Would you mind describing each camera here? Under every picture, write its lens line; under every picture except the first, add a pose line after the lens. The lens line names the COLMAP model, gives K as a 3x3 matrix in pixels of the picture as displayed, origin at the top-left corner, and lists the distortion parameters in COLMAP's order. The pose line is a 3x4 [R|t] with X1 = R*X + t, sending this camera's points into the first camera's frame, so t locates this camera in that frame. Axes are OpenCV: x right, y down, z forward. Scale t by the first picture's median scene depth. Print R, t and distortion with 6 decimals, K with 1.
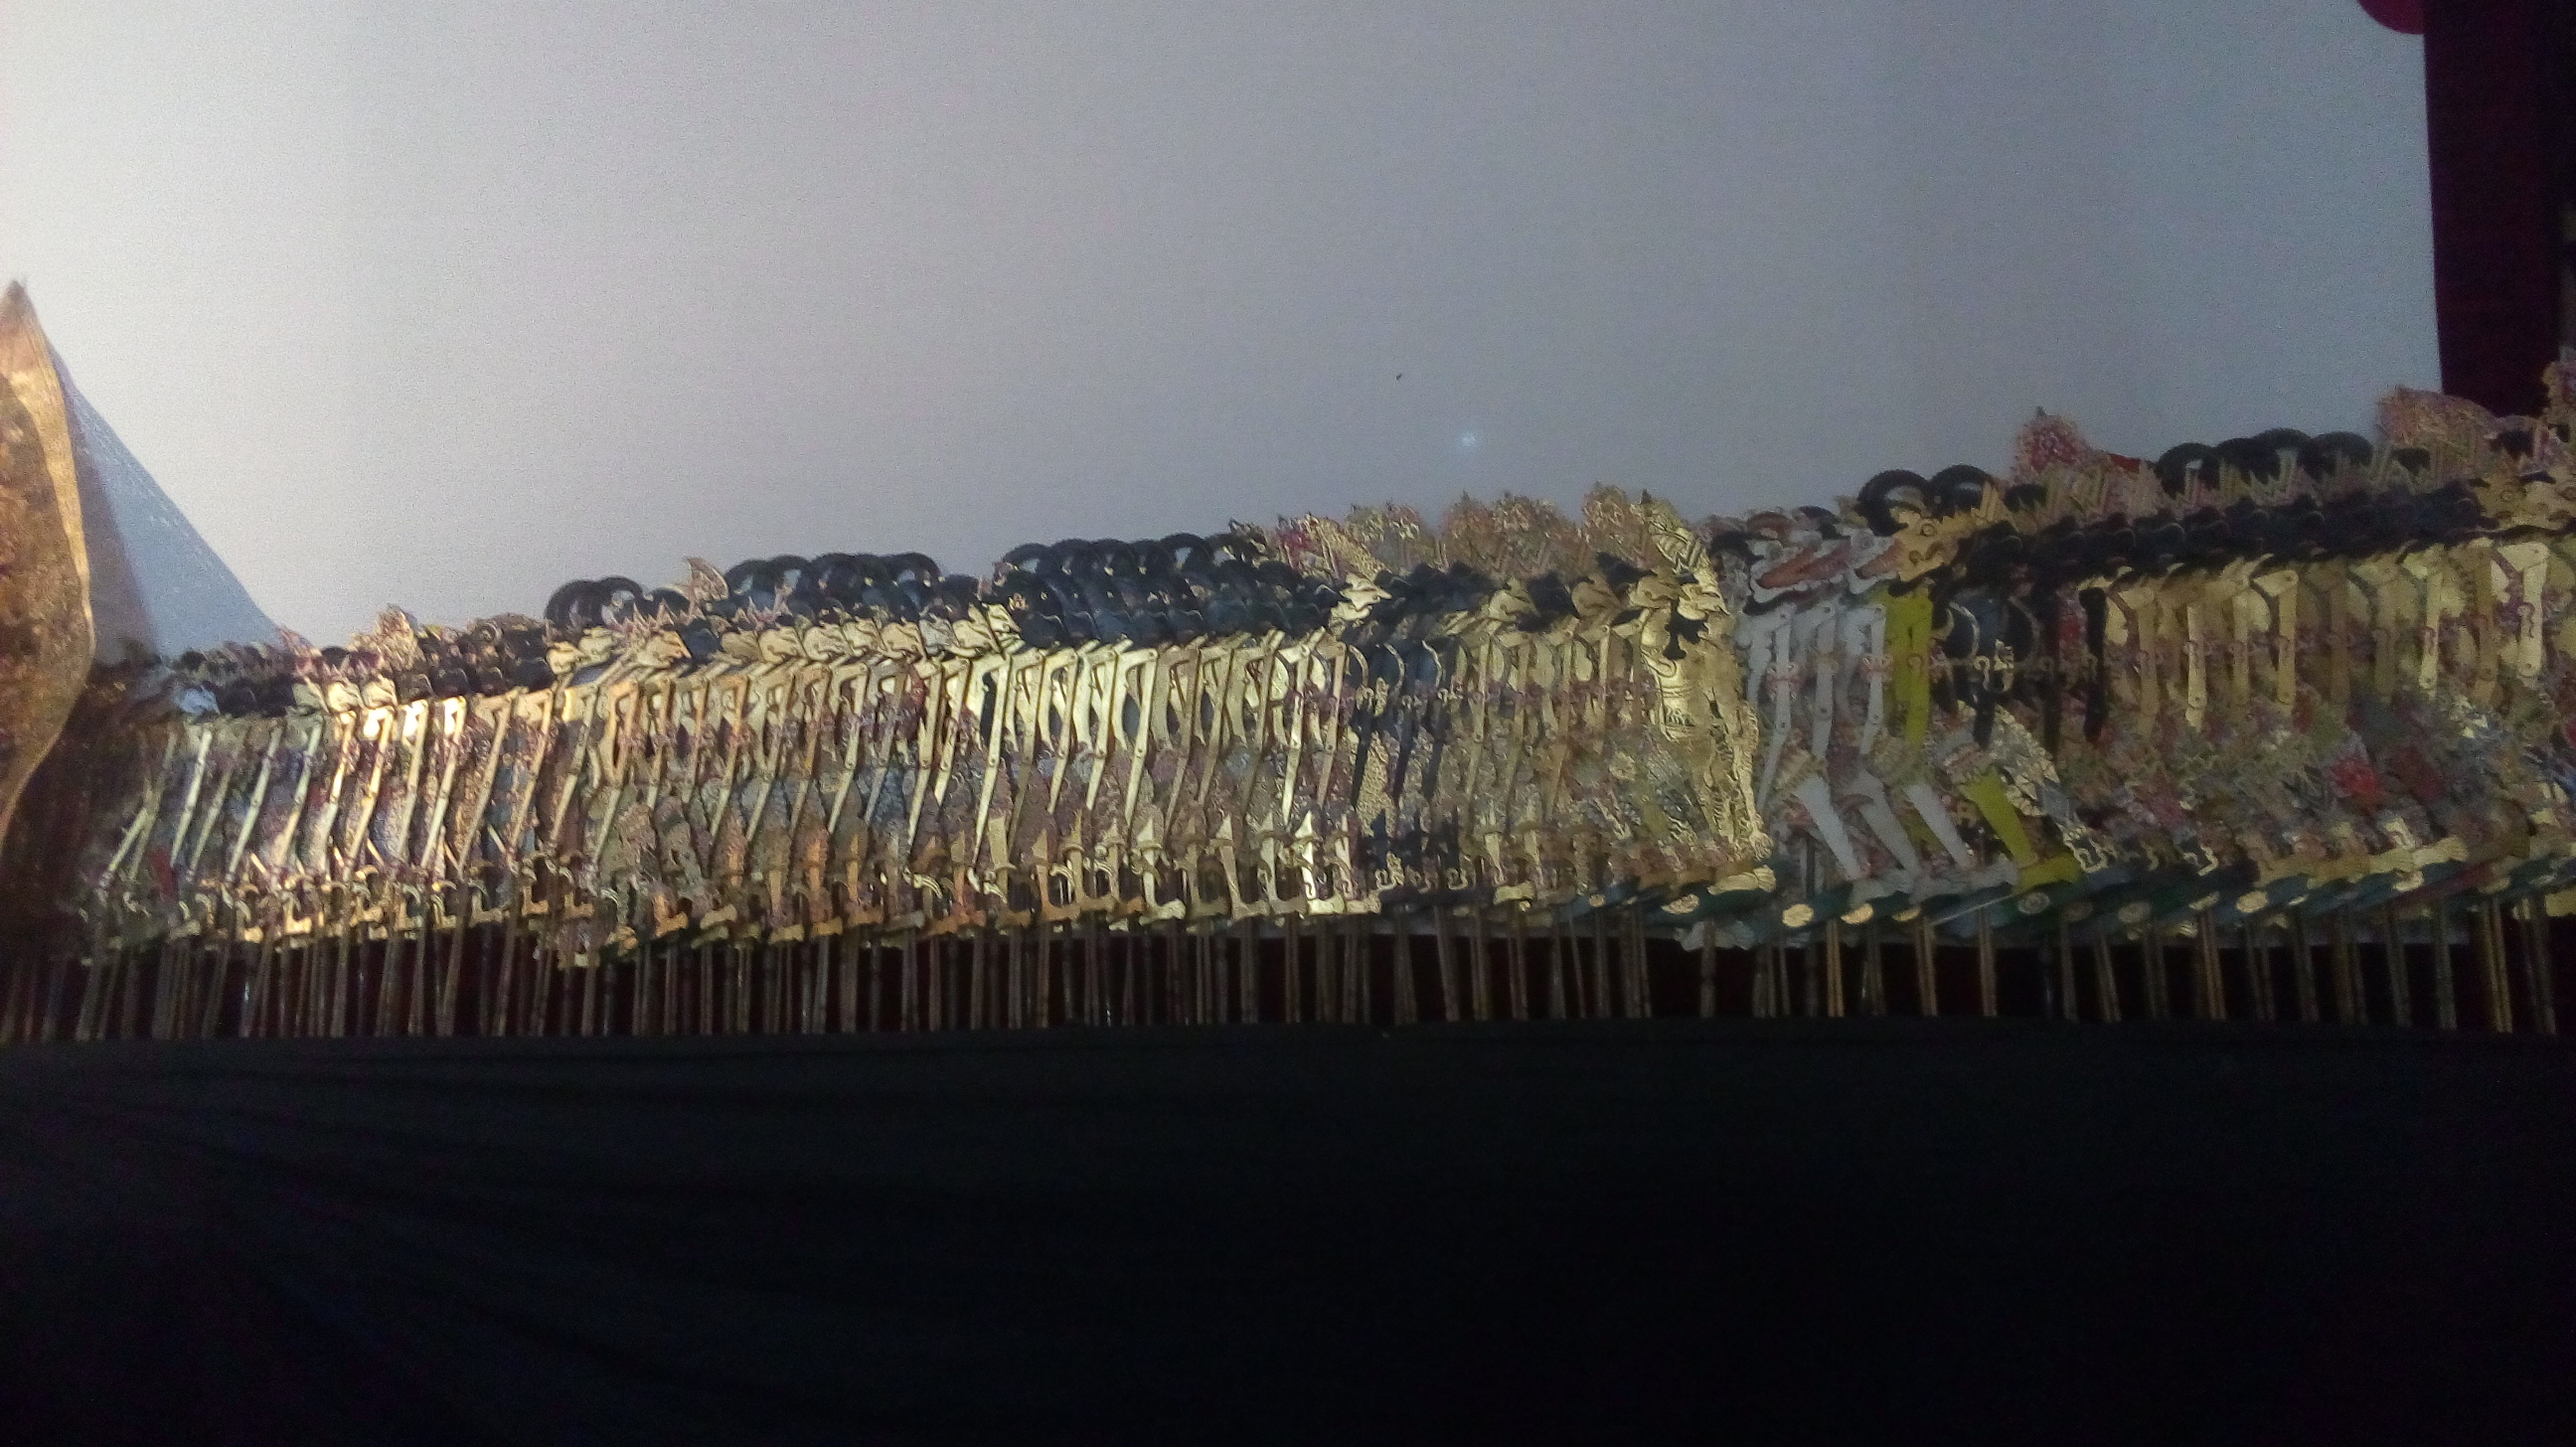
lens RADIAL K [[2004.3, 0, 1288.0], [0, 2004.3, 723.5], [0, 0, 1]] dist [0.074369, -0.131272]
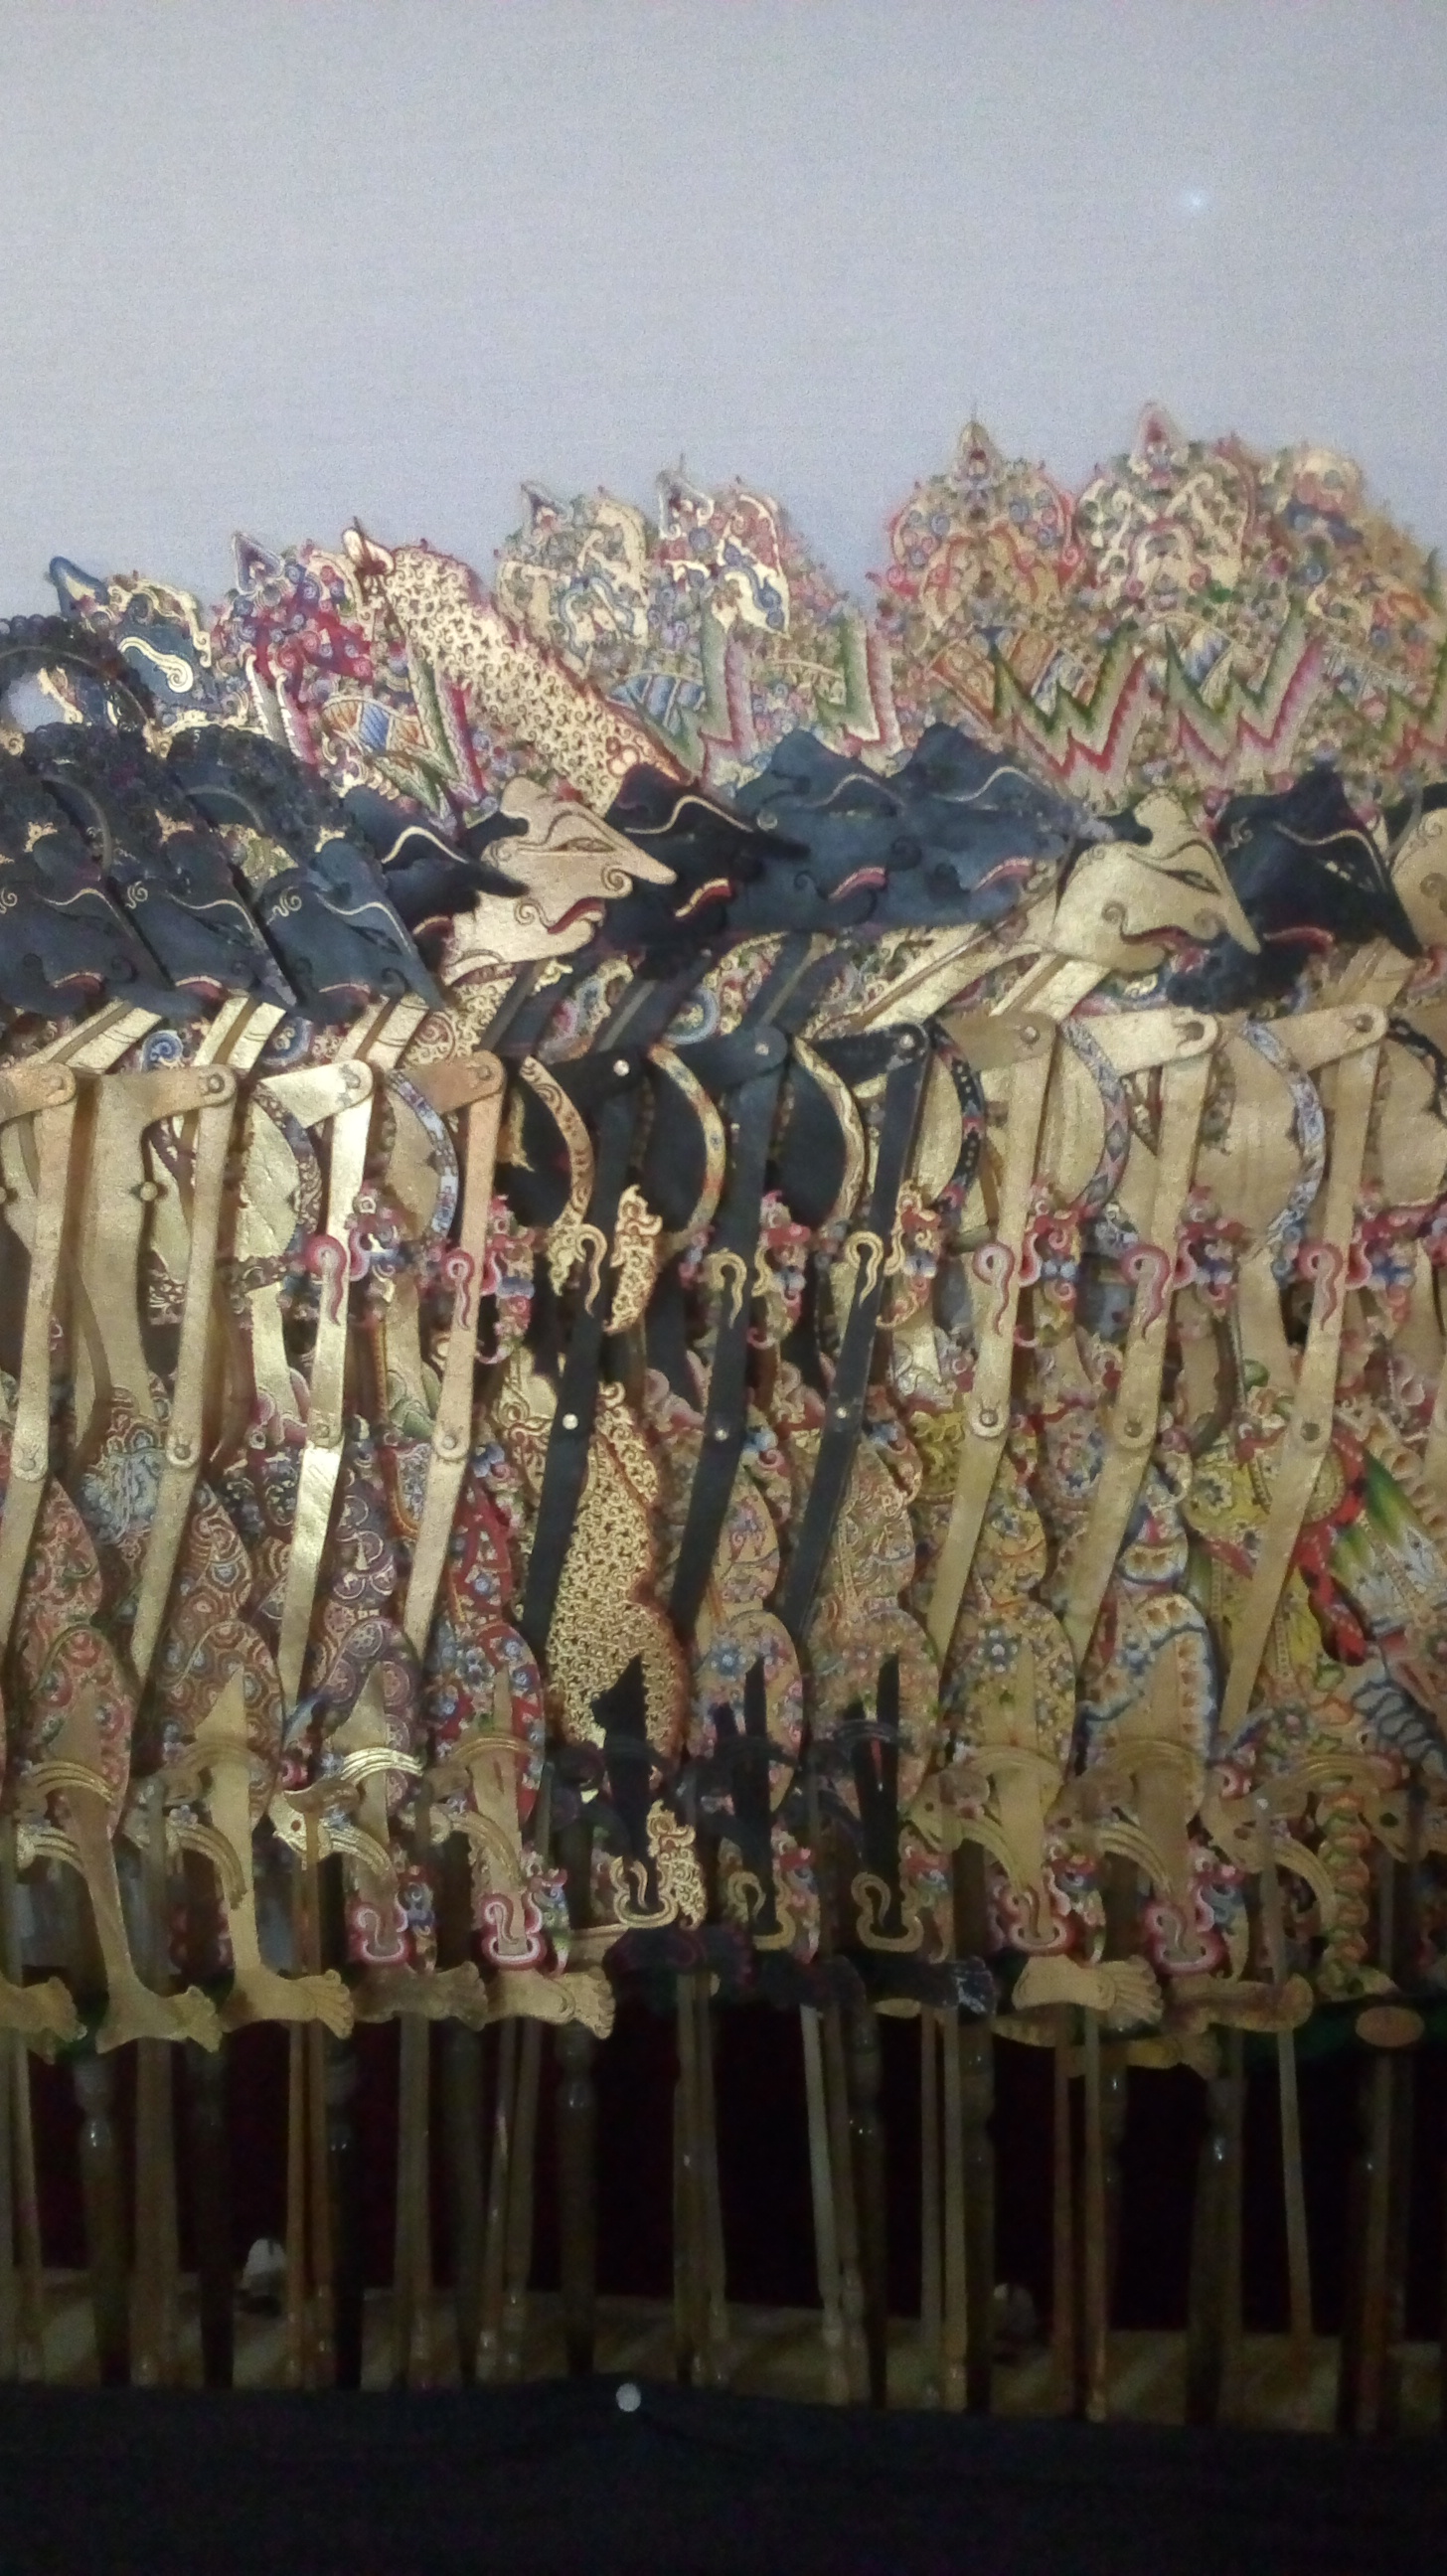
lens RADIAL K [[2004.3, 0, 723.5], [0, 2004.3, 1288.0], [0, 0, 1]] dist [0.074369, -0.131272]
pose [[0.993435, 0.027679, -0.111002, 0.088306], [0.010399, 0.944422, 0.328572, -0.098115], [0.113927, -0.327569, 0.937933, 0.742098]]
